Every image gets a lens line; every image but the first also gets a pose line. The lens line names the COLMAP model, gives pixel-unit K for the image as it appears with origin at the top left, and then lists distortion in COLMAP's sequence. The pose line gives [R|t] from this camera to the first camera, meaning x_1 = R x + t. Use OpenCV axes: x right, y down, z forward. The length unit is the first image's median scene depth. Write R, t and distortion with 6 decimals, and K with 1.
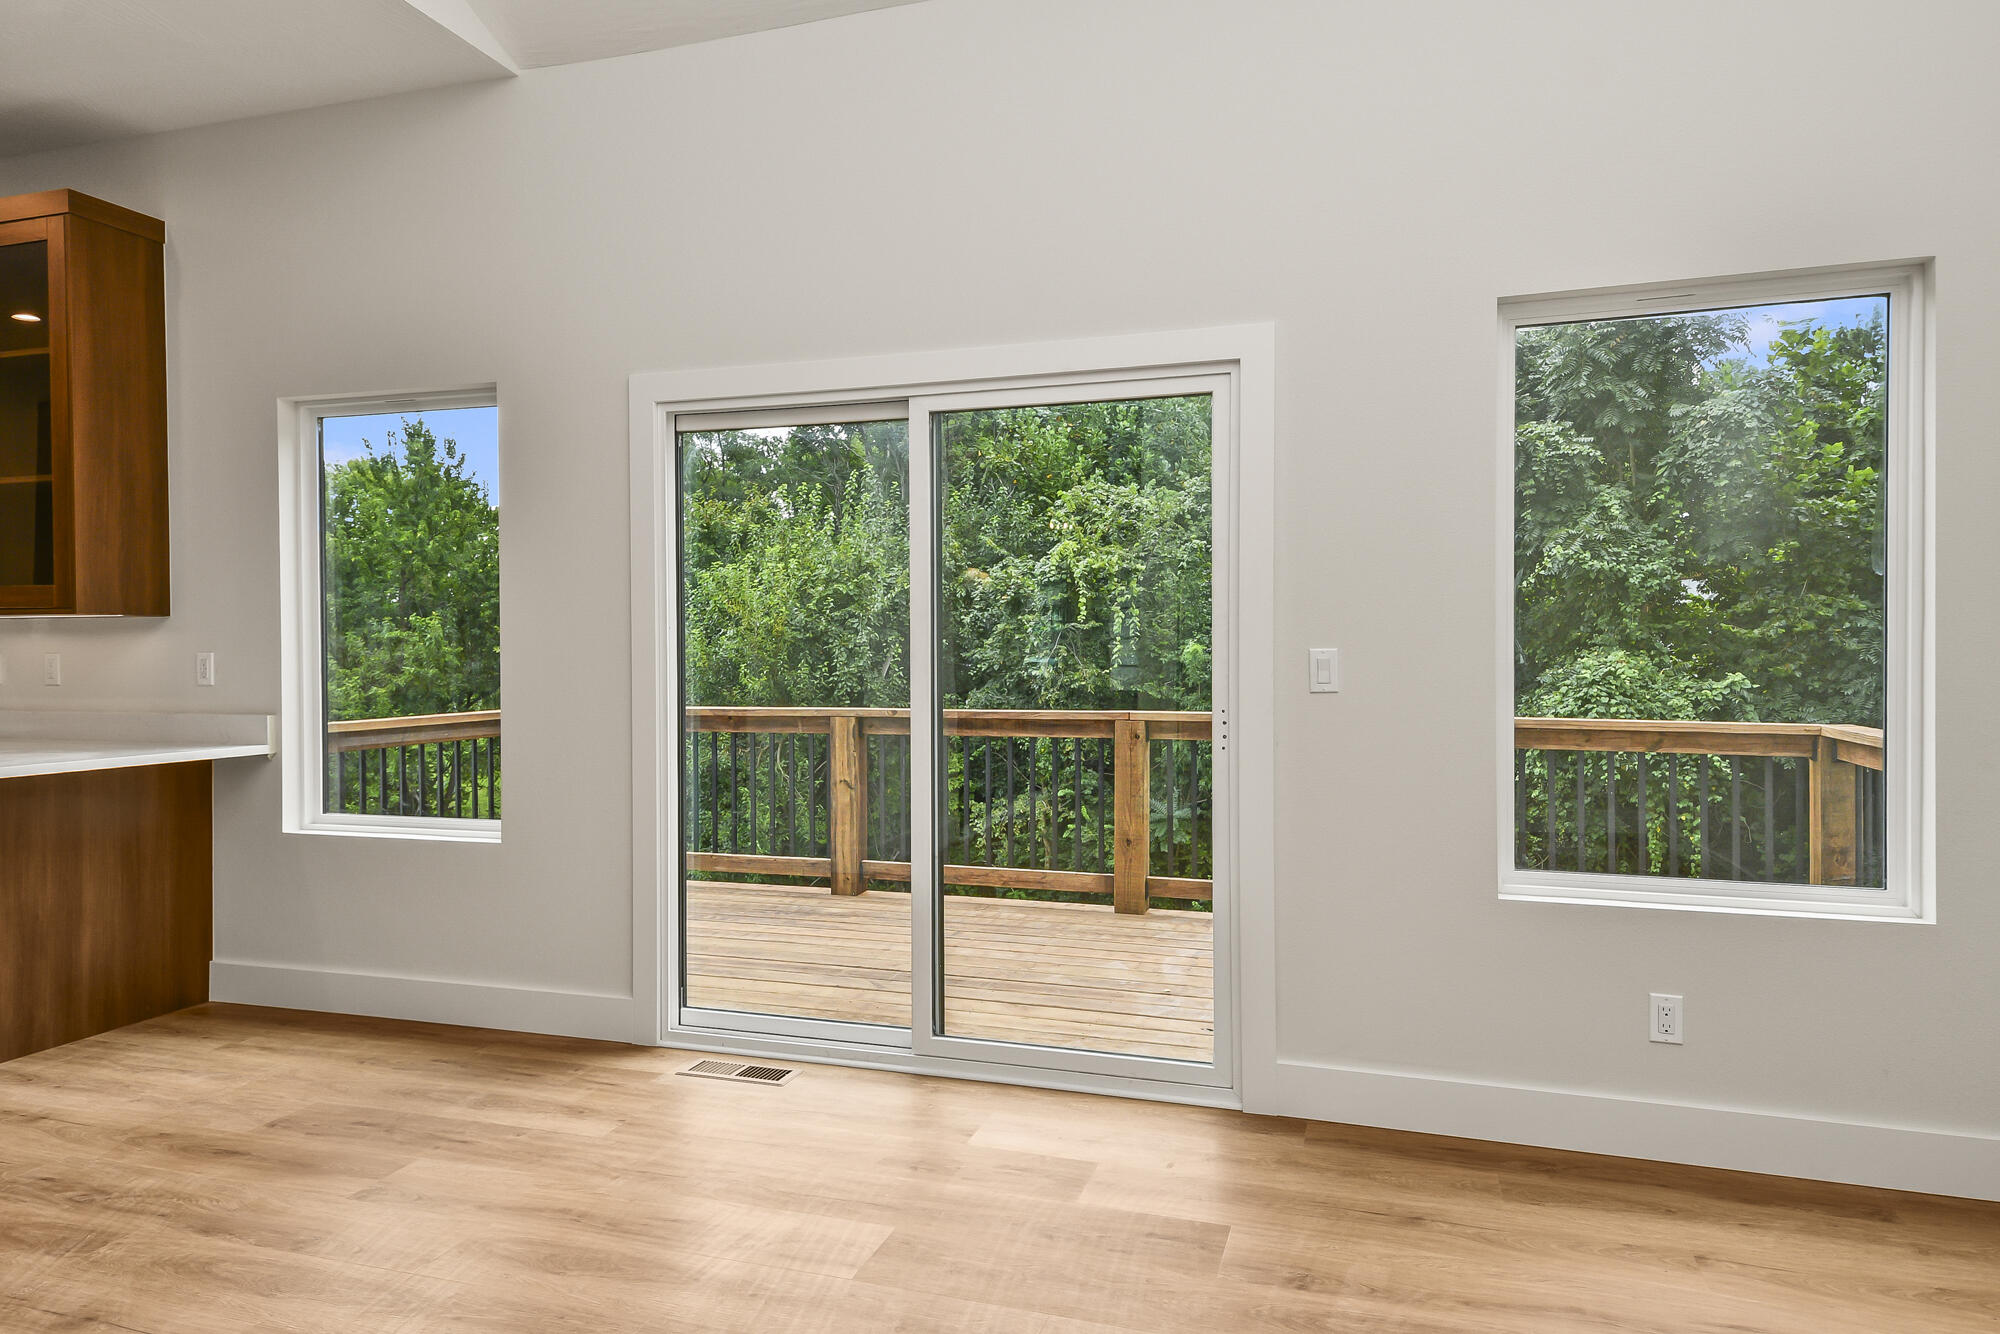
lens RADIAL K [[1238.3, 0, 970.1], [0, 1238.3, 671.4], [0, 0, 1]] dist [0.028396, 0.000337]
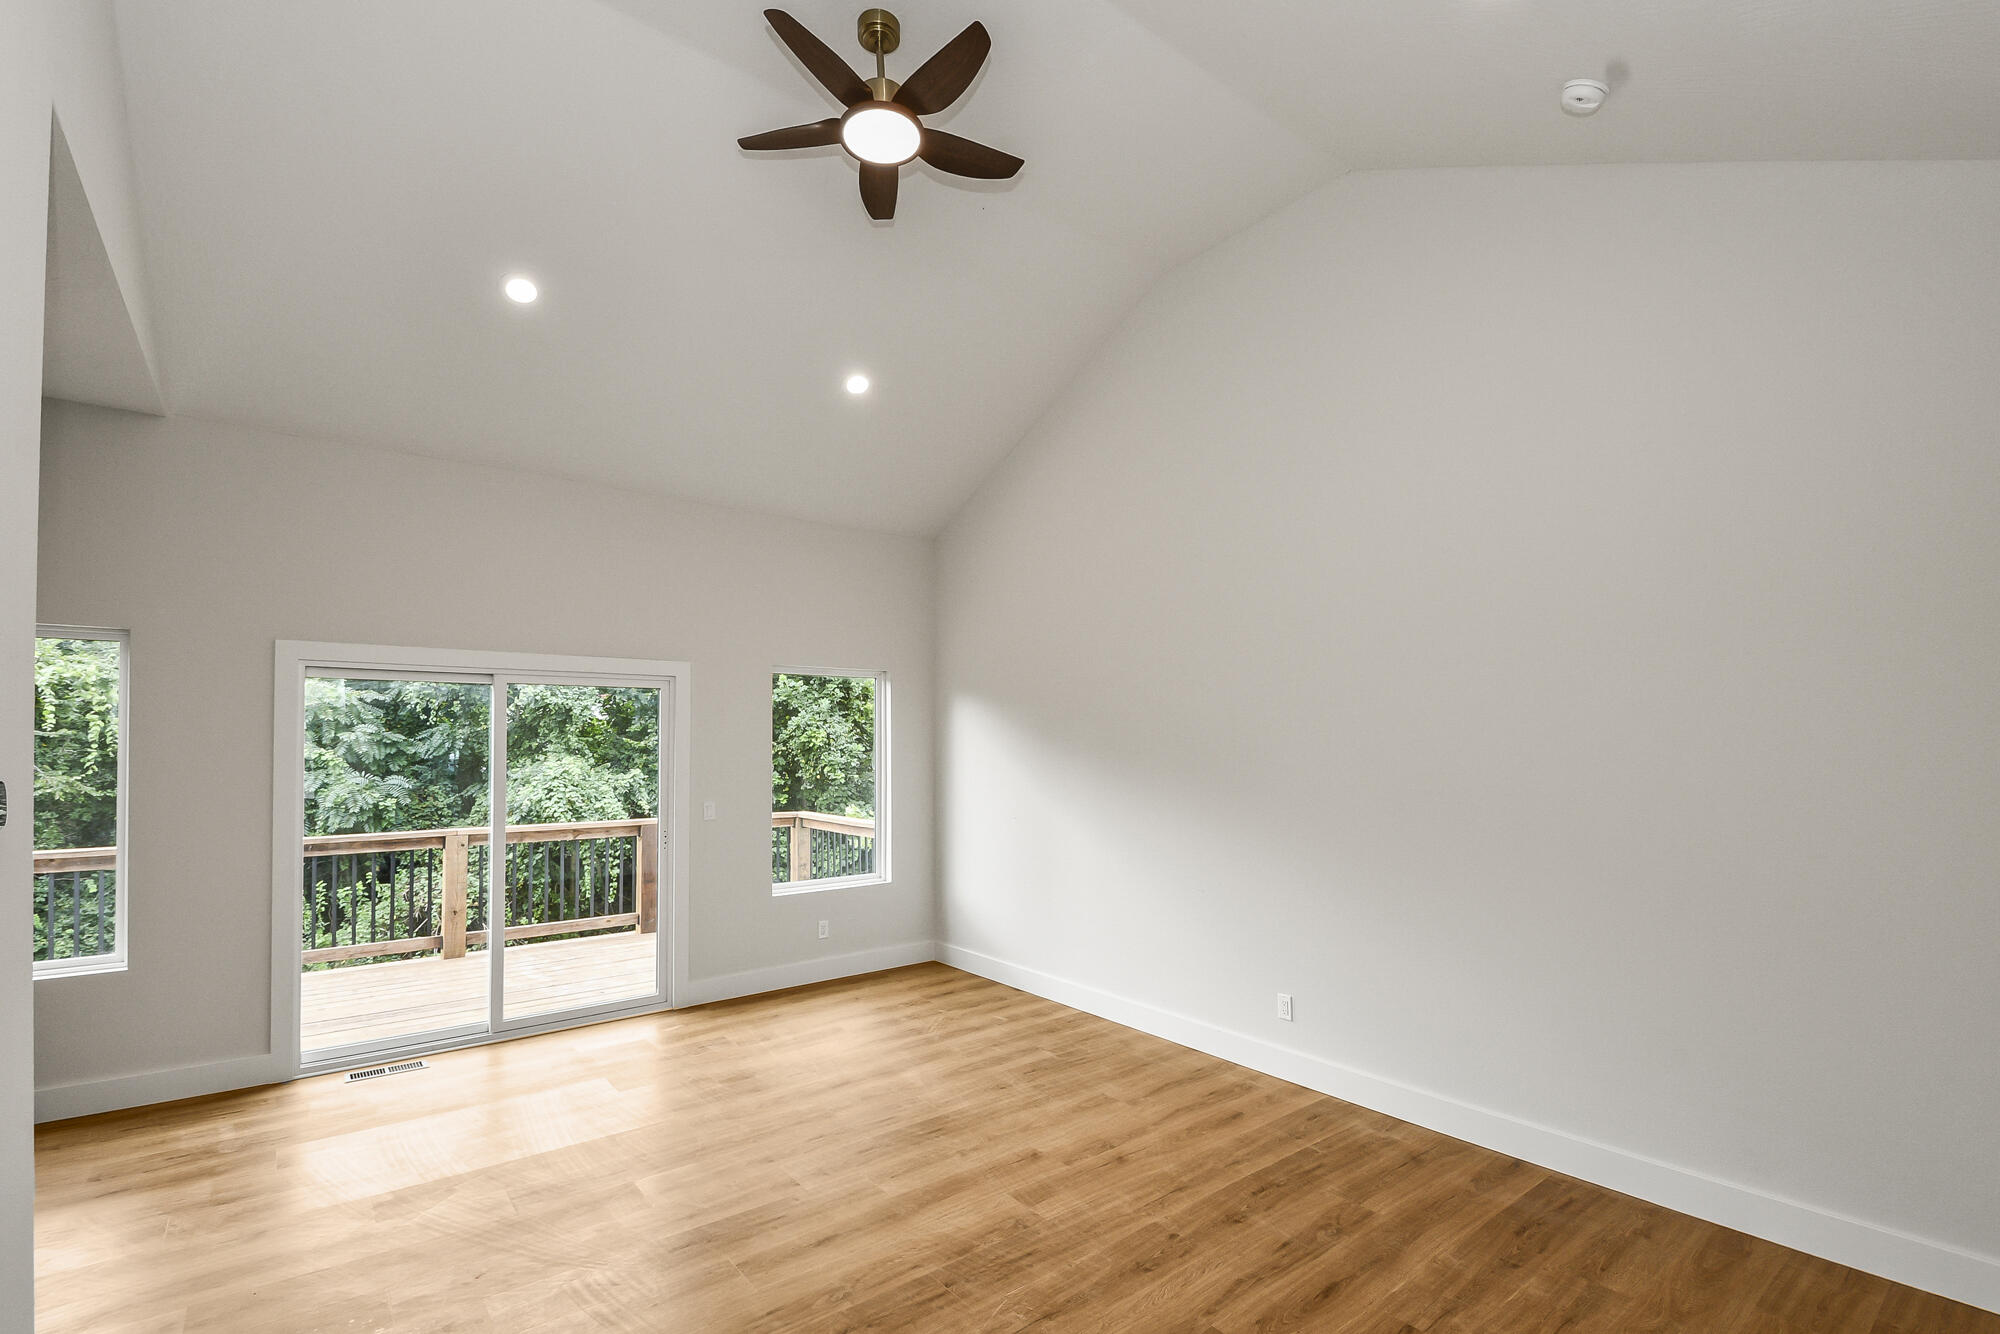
lens RADIAL K [[924.0, 0, 1007.6], [0, 924.0, 718.8], [0, 0, 1]] dist [0.032818, -0.028888]
pose [[0.539717, 0.021020, 0.841584, -0.621439], [0.011538, 0.999410, -0.032362, -0.079269], [-0.841767, 0.027176, 0.539156, -0.306544]]
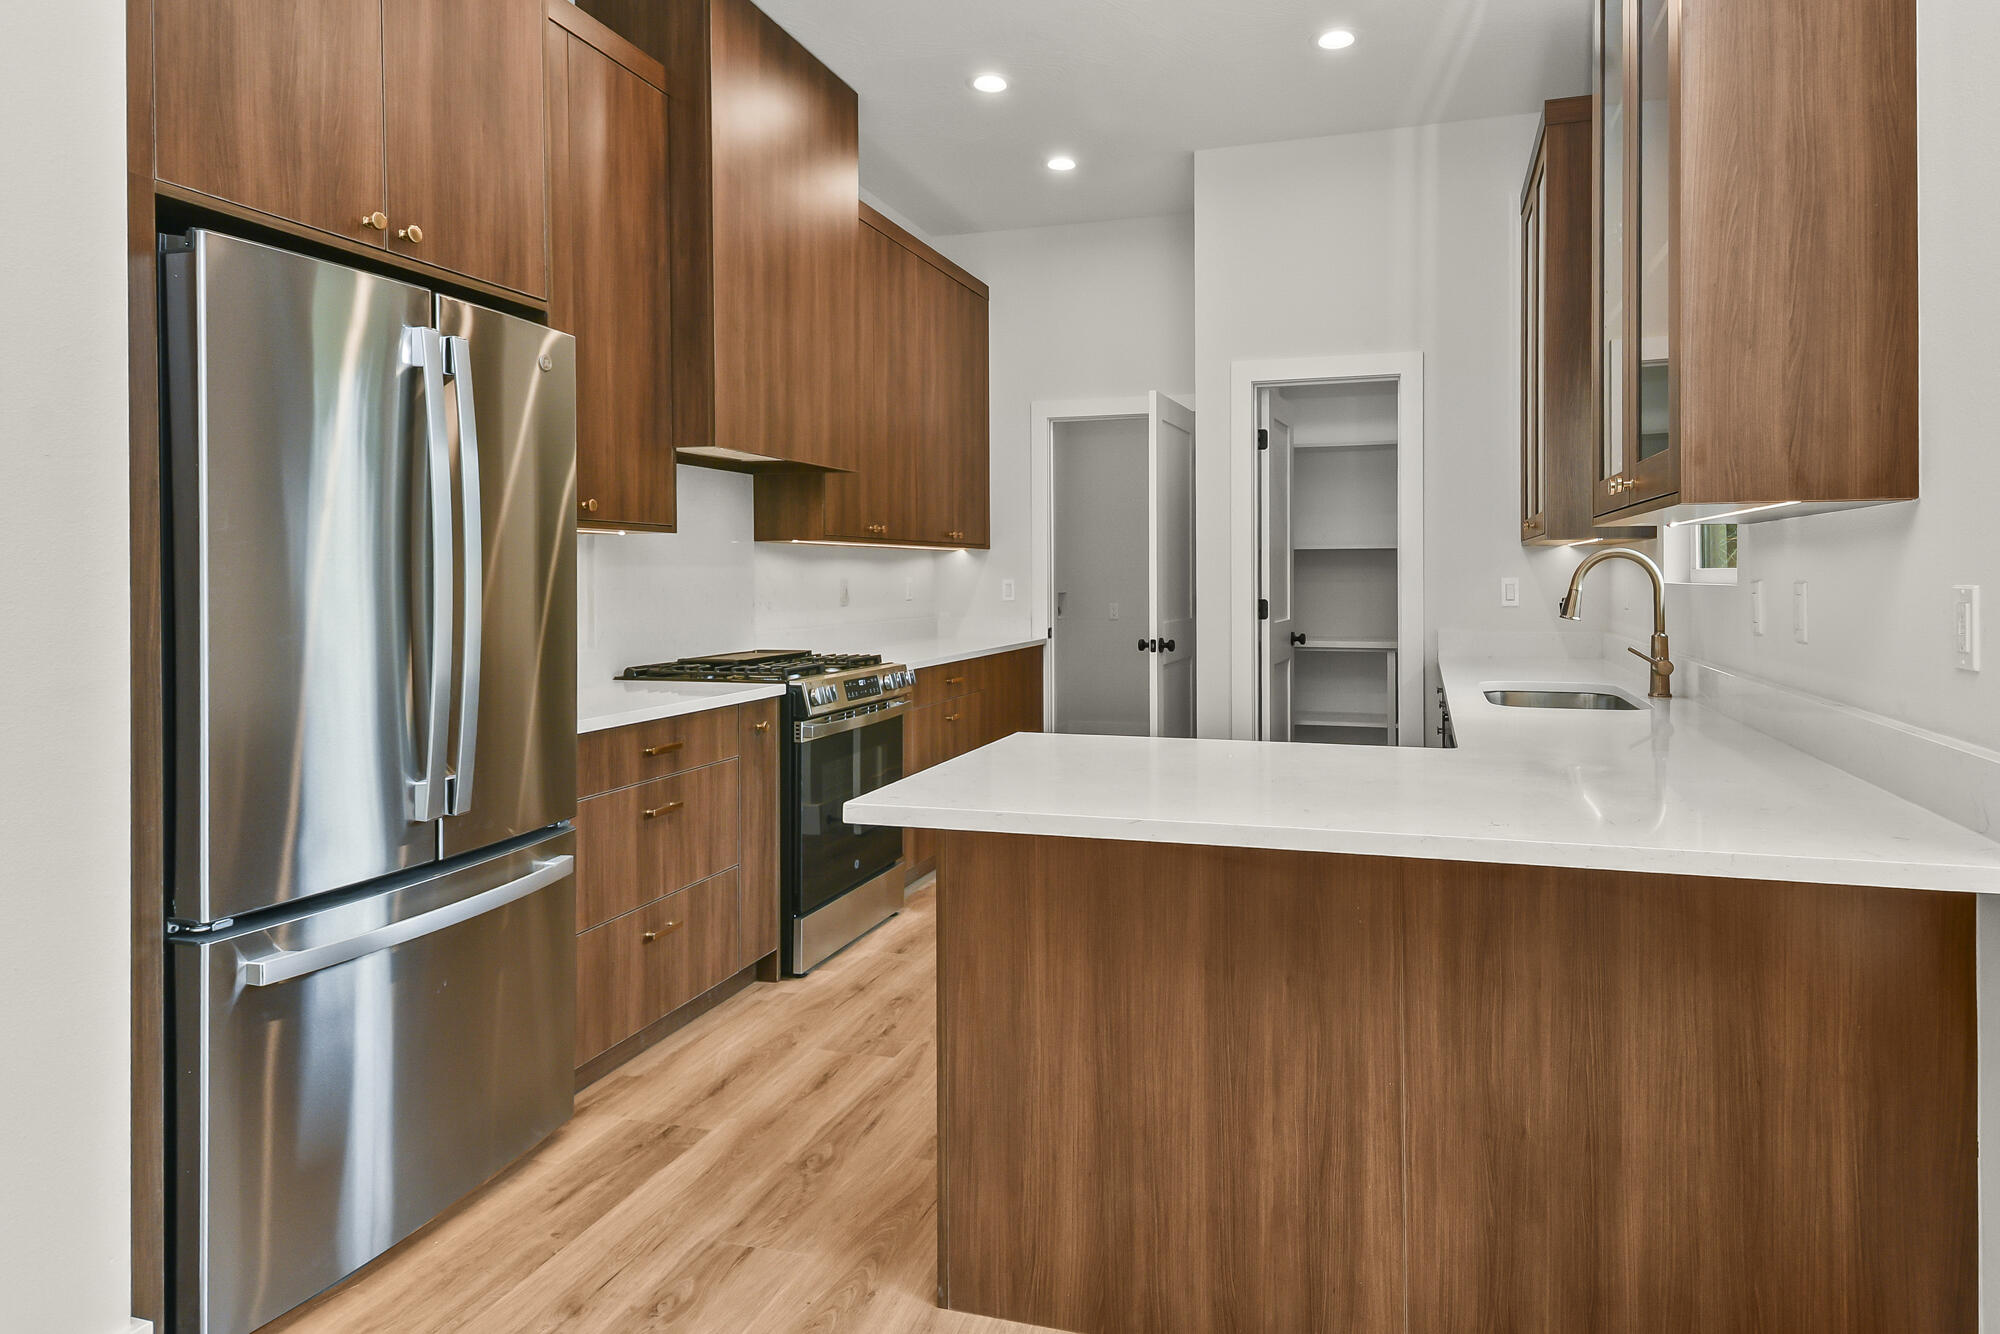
lens RADIAL K [[1195.1, 0, 1111.8], [0, 1195.1, 573.6], [0, 0, 1]] dist [0.031799, 0.000384]
pose [[0.082321, 0.002159, -0.996603, -0.243878], [-0.010188, 0.999947, 0.001325, -0.014610], [0.996554, 0.010044, 0.082339, 0.667092]]
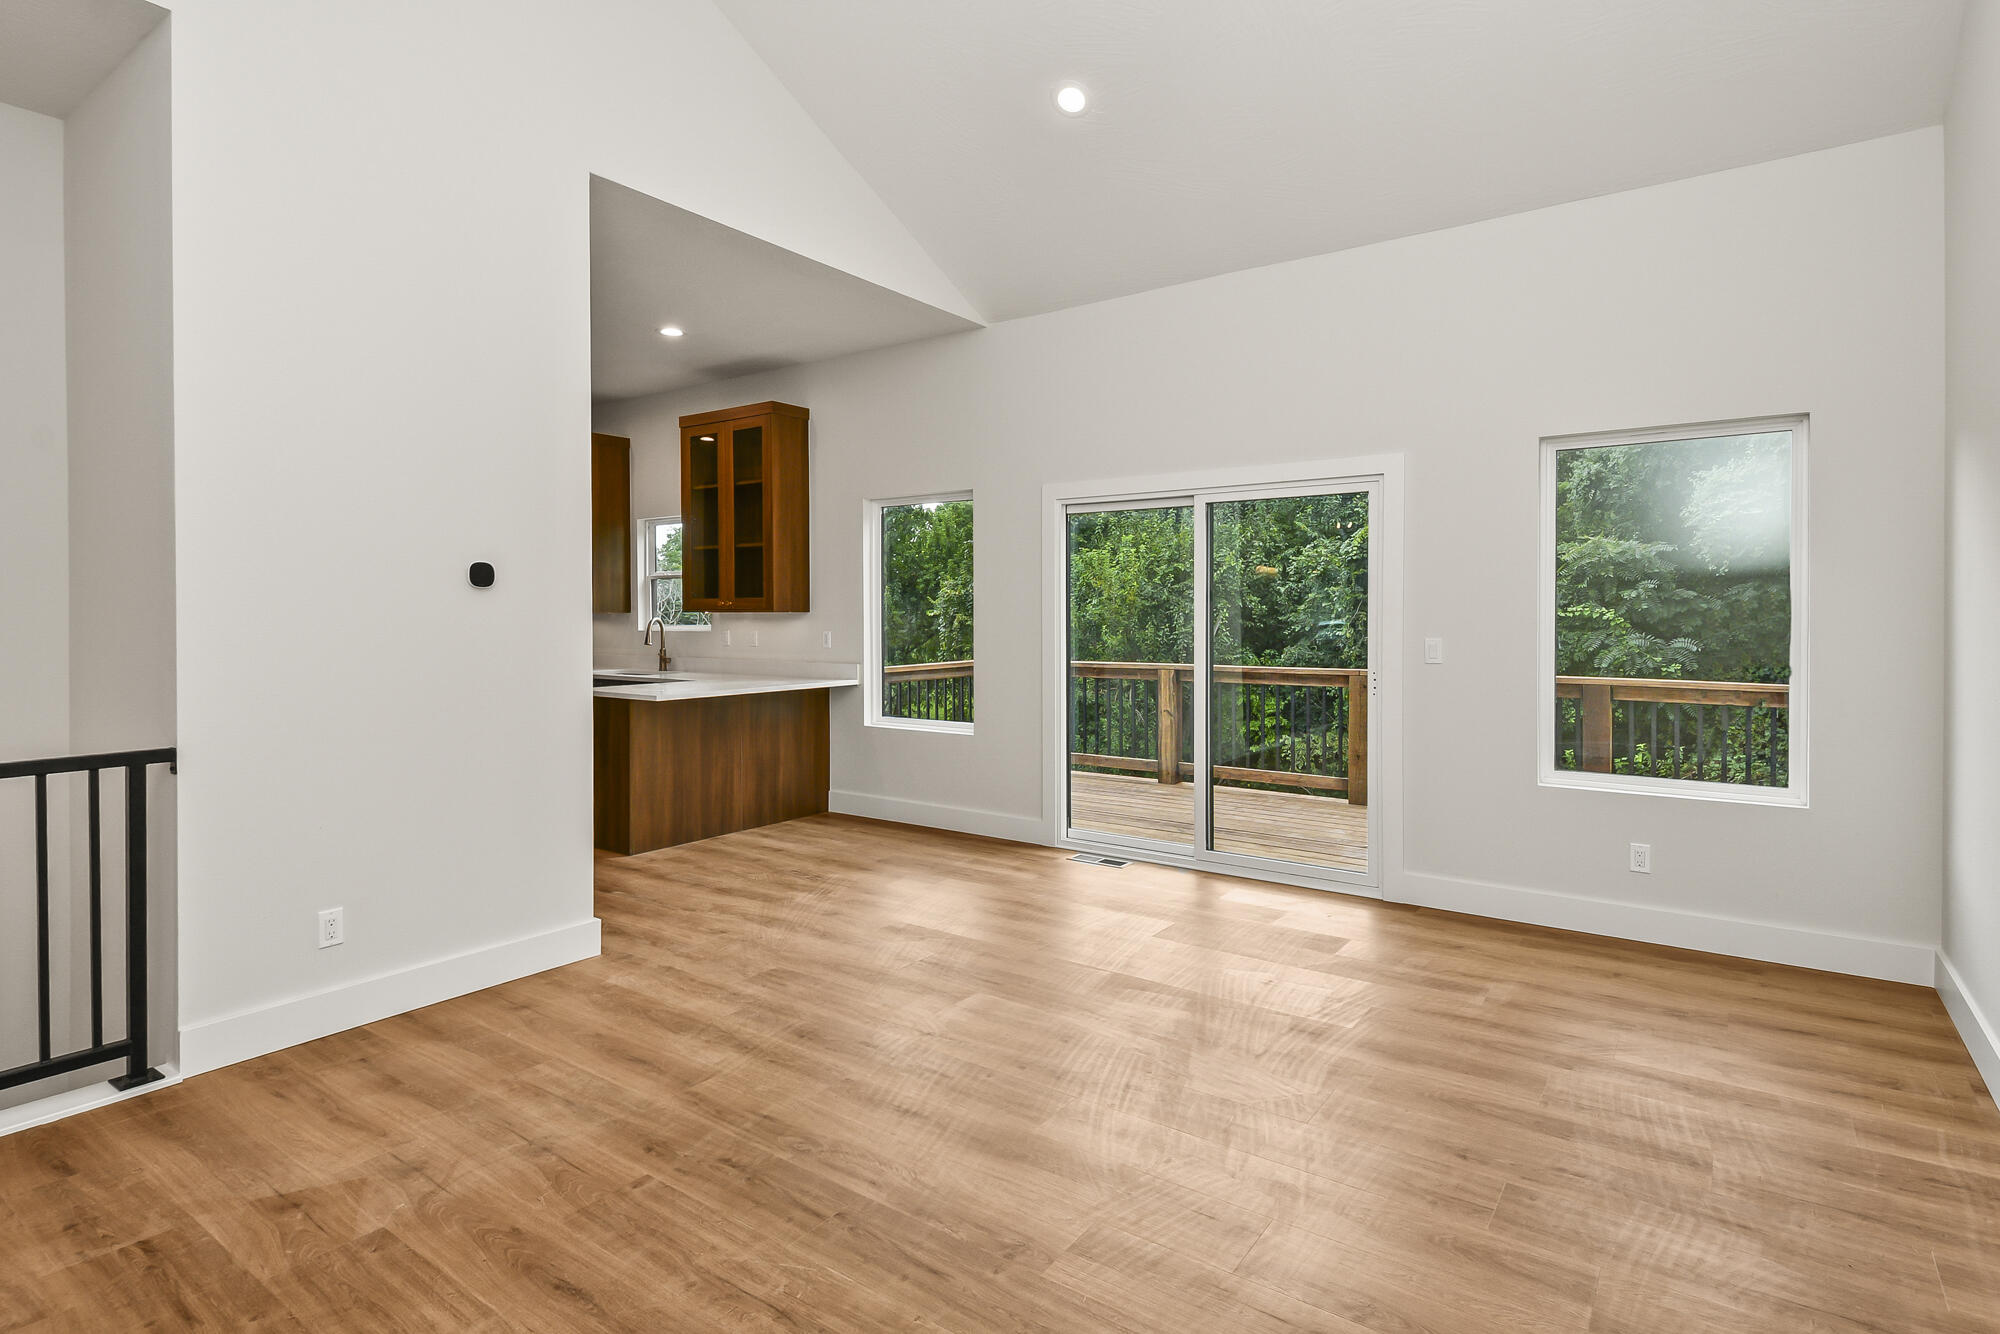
lens RADIAL K [[1013.4, 0, 969.3], [0, 1013.4, 628.4], [0, 0, 1]] dist [0.029298, -0.020670]
pose [[0.951172, 0.004832, -0.308624, 0.074864], [-0.004440, 0.999988, 0.001974, -0.021926], [0.308629, -0.000507, 0.951182, -0.392648]]
